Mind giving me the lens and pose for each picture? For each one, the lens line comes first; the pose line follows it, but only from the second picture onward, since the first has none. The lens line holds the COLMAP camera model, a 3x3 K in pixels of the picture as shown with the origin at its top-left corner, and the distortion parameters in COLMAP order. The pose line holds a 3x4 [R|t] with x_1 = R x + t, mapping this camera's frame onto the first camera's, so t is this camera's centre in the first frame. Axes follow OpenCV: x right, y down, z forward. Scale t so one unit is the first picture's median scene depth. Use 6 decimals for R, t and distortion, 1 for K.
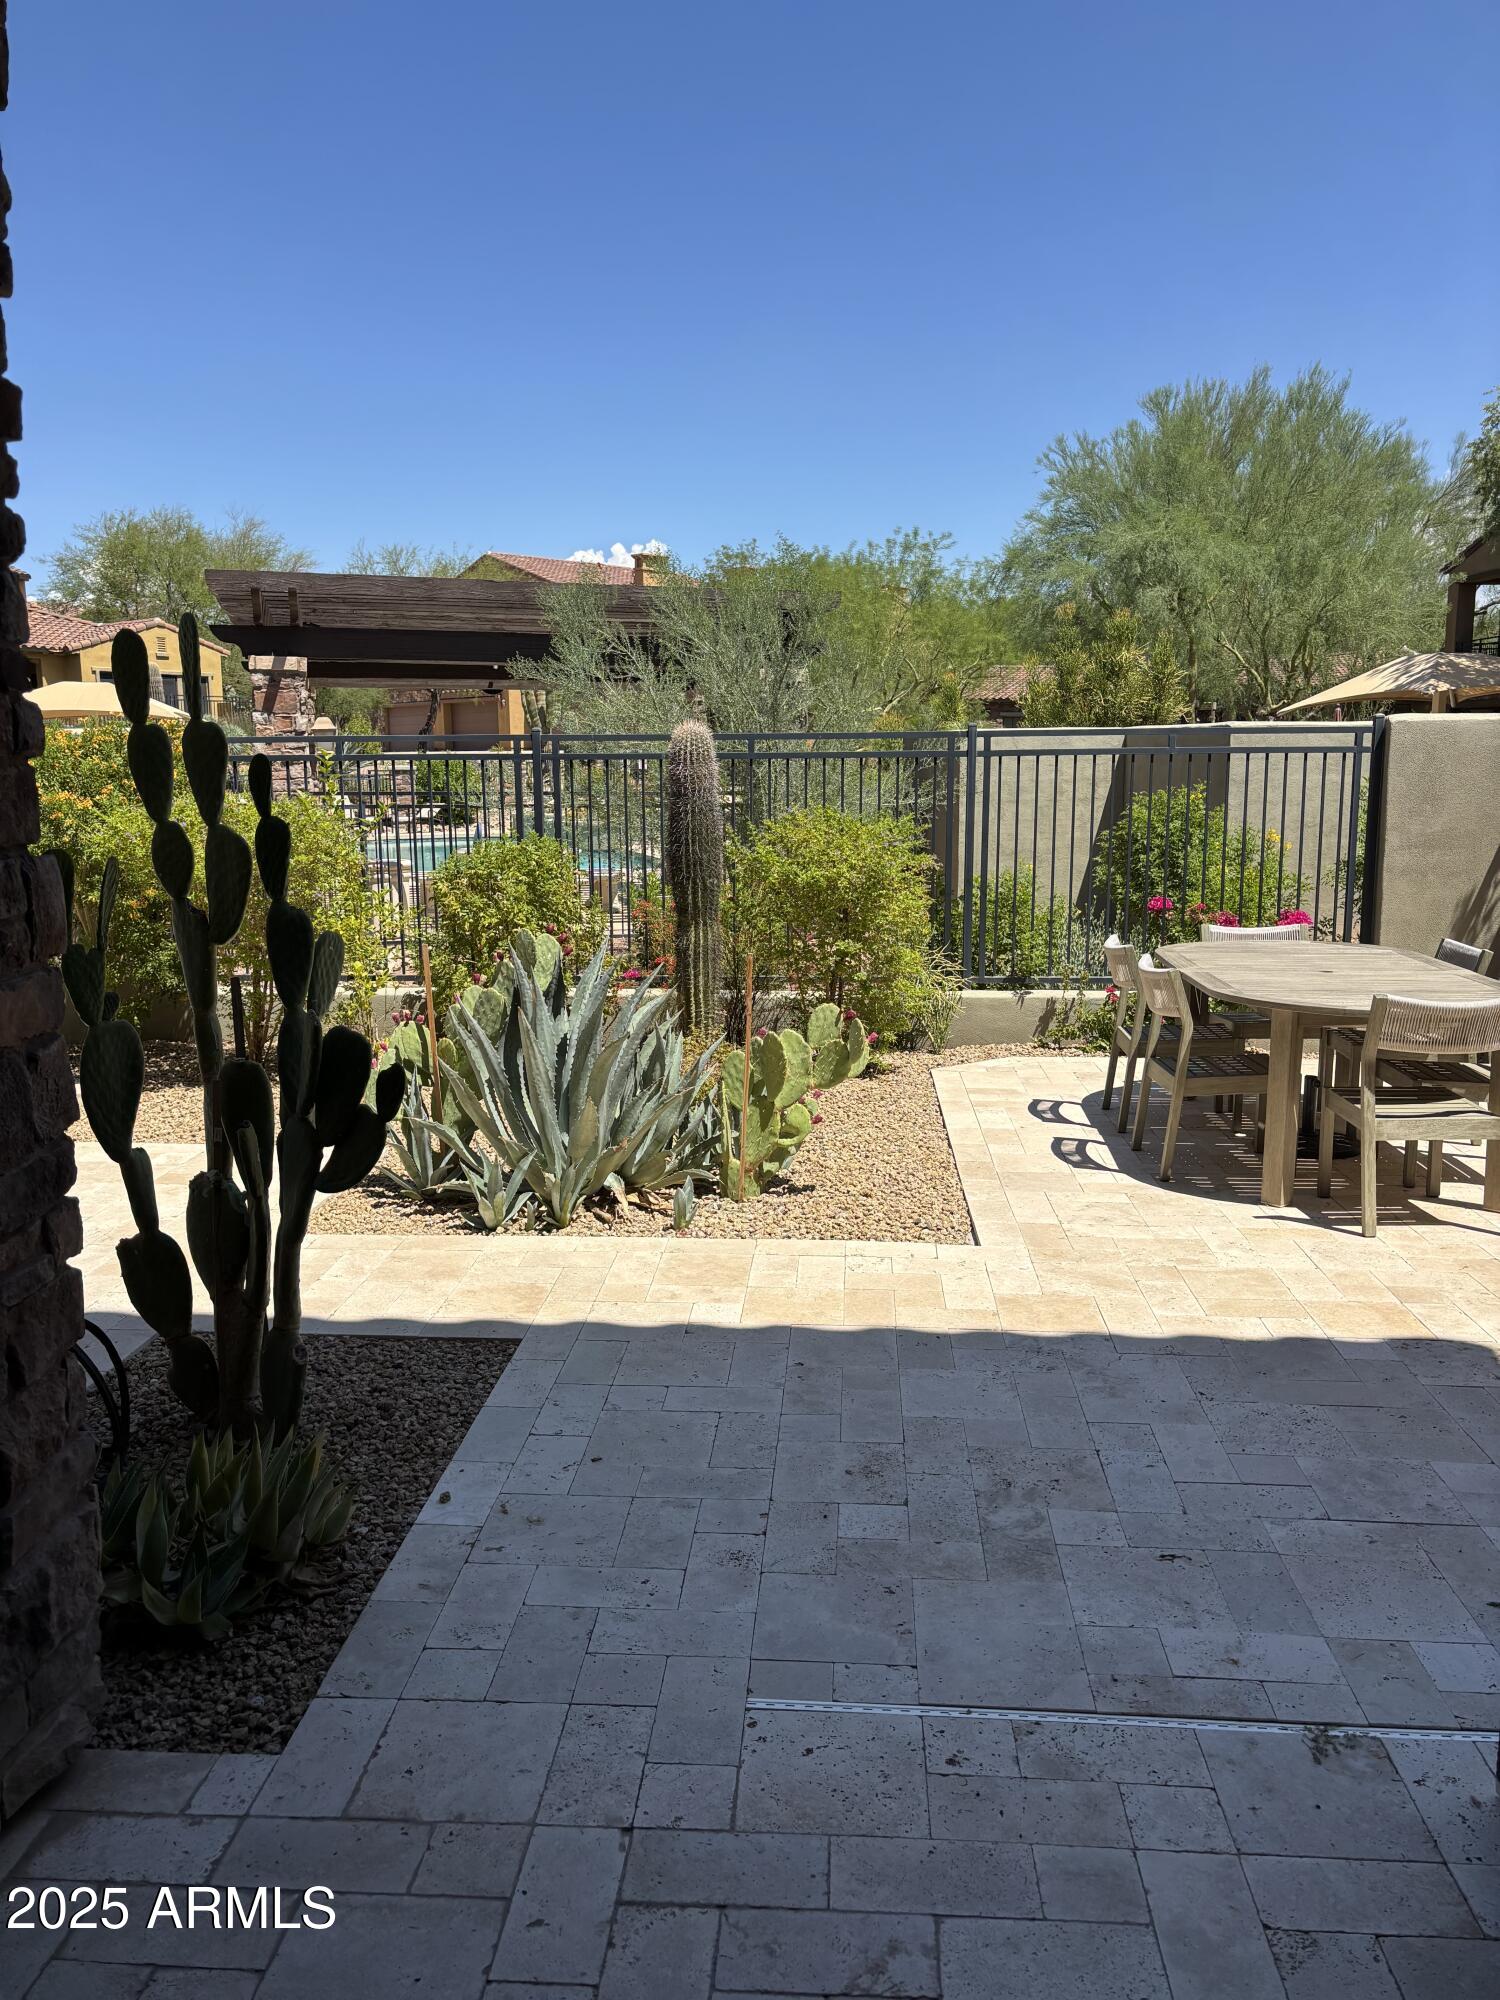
lens RADIAL K [[1501.5, 0, 768.2], [0, 1501.5, 1005.9], [0, 0, 1]] dist [0.012829, -0.003964]
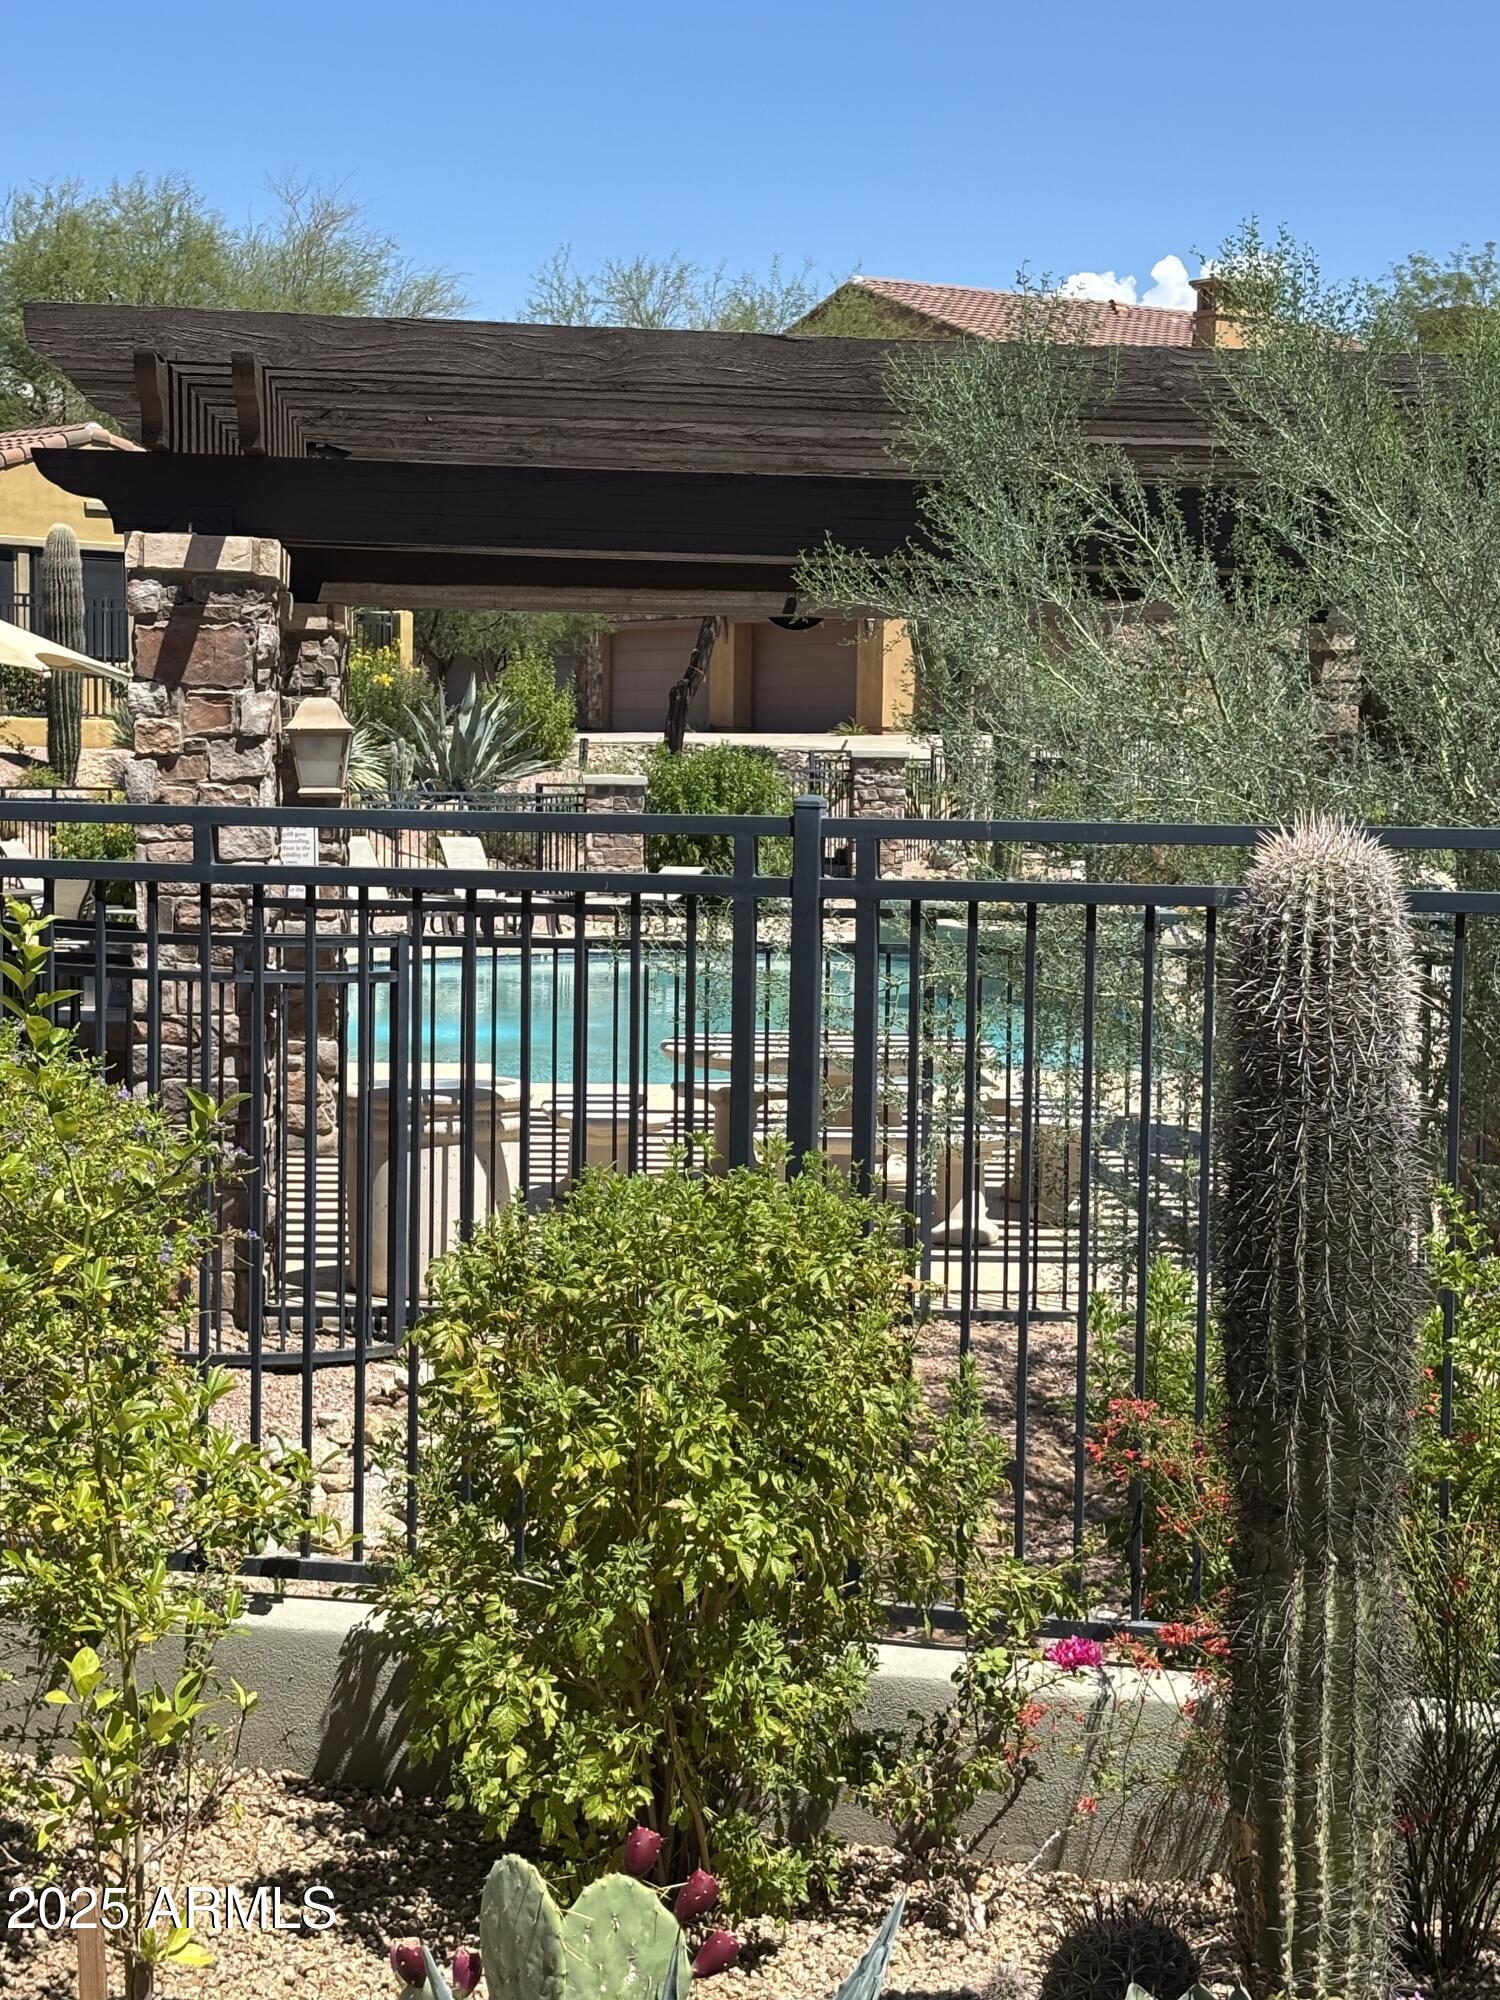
lens RADIAL K [[3412.6, 0, 741.7], [0, 3412.6, 1006.4], [0, 0, 1]] dist [0.253163, 0.000000]
pose [[0.976937, 0.038432, -0.210043, -0.011901], [-0.056356, 0.995198, -0.080026, -0.055084], [0.205958, 0.090018, 0.974412, 0.204775]]
